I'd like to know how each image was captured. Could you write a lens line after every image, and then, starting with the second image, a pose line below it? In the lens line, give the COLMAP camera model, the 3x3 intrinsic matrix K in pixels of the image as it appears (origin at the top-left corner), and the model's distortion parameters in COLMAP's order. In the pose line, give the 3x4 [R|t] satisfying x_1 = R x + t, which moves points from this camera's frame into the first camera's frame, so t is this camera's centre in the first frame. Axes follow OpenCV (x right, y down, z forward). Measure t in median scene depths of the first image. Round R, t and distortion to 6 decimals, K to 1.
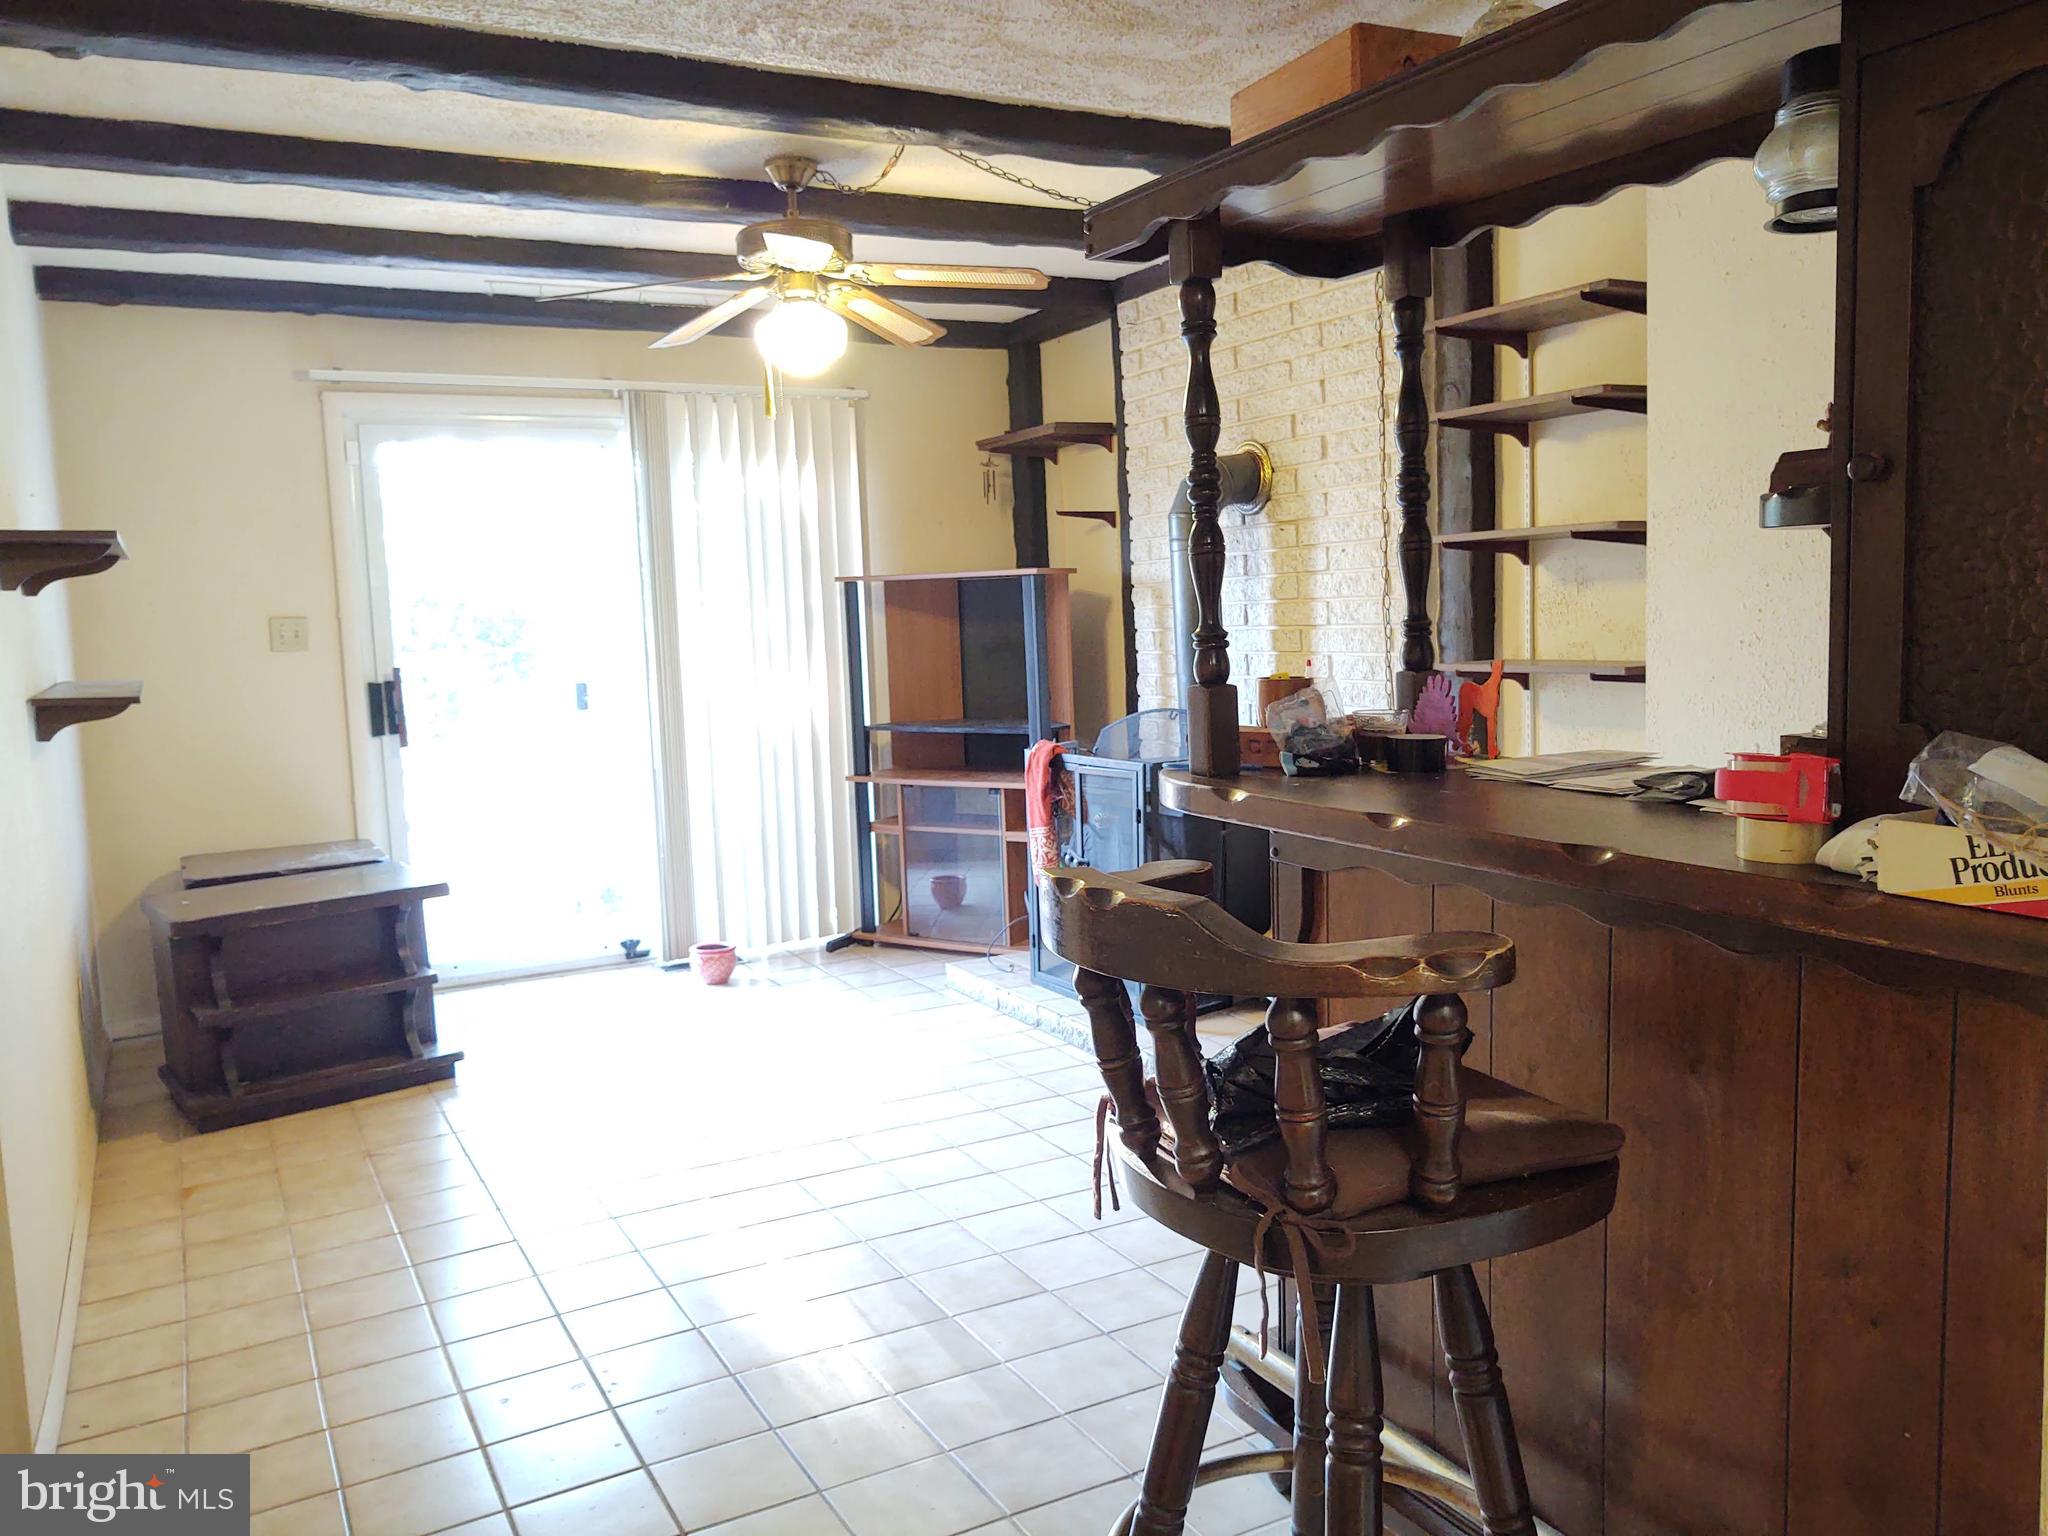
lens RADIAL K [[1575.7, 0, 1024.0], [0, 1575.7, 768.0], [0, 0, 1]] dist [-0.024755, 0.040987]
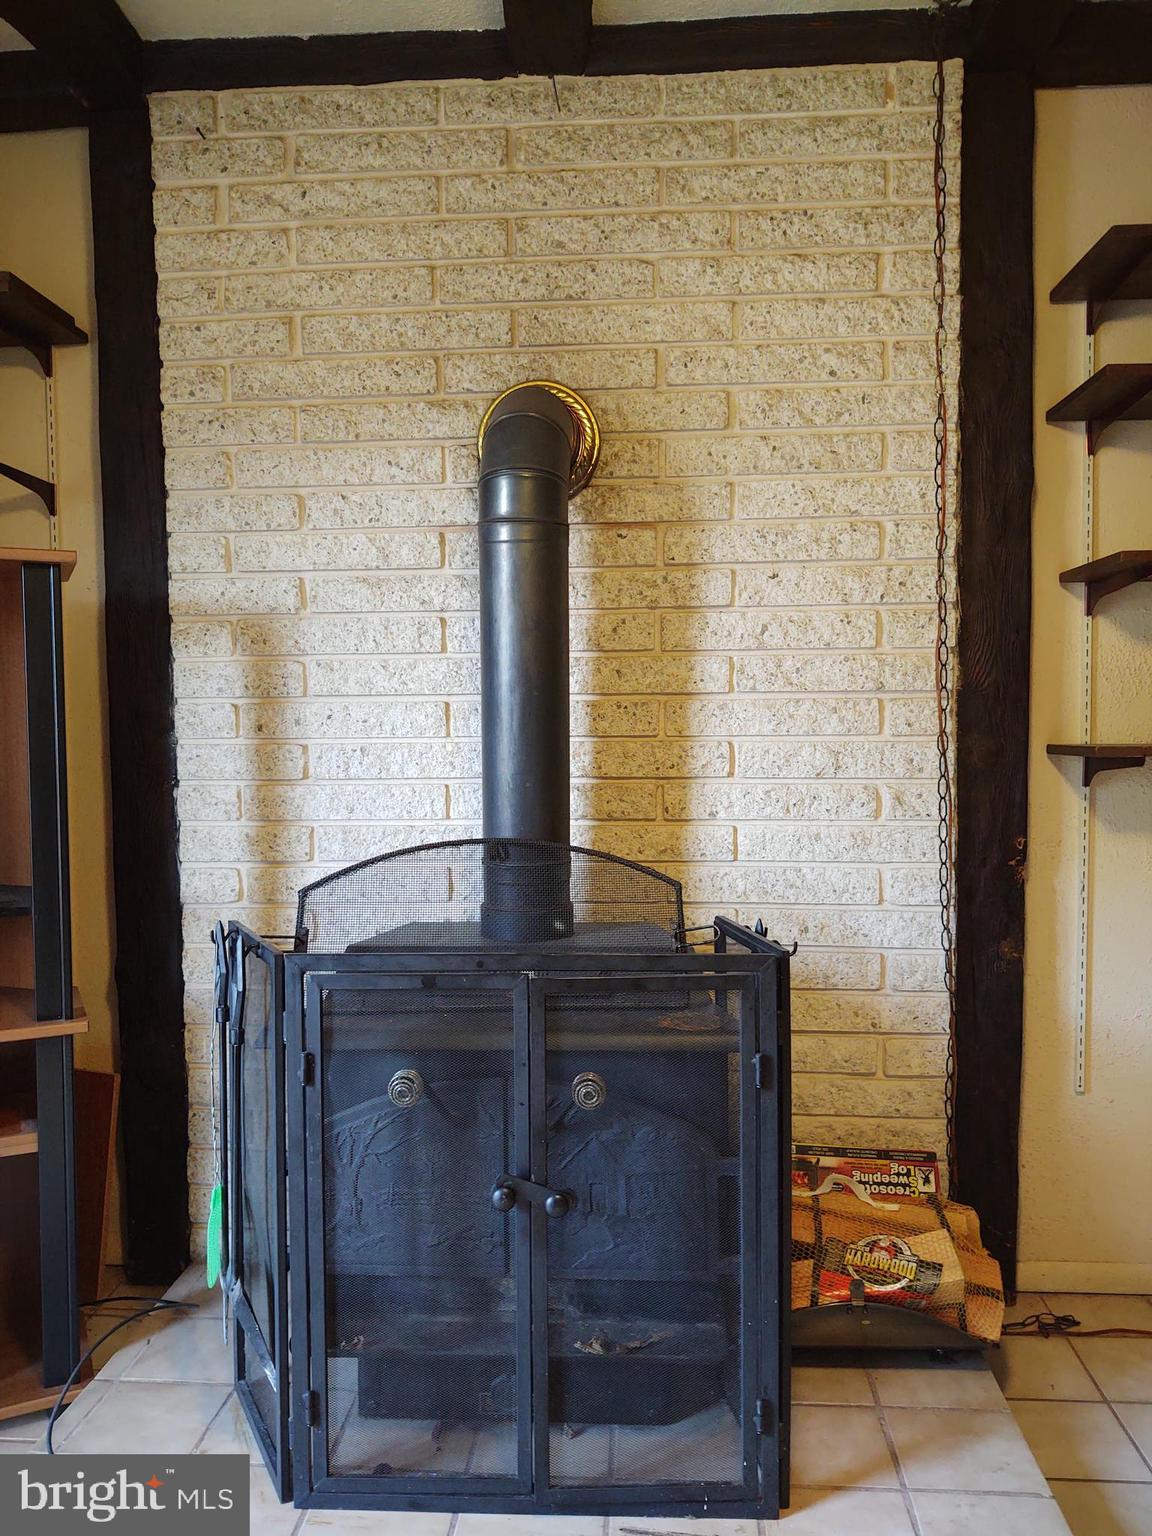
lens RADIAL K [[1181.8, 0, 576.0], [0, 1181.8, 768.0], [0, 0, 1]] dist [-0.024755, 0.040987]
pose [[0.535697, 0.005078, 0.844395, -0.236131], [0.073475, 0.995909, -0.052603, -0.041908], [-0.841207, 0.090221, 0.533133, 0.812595]]
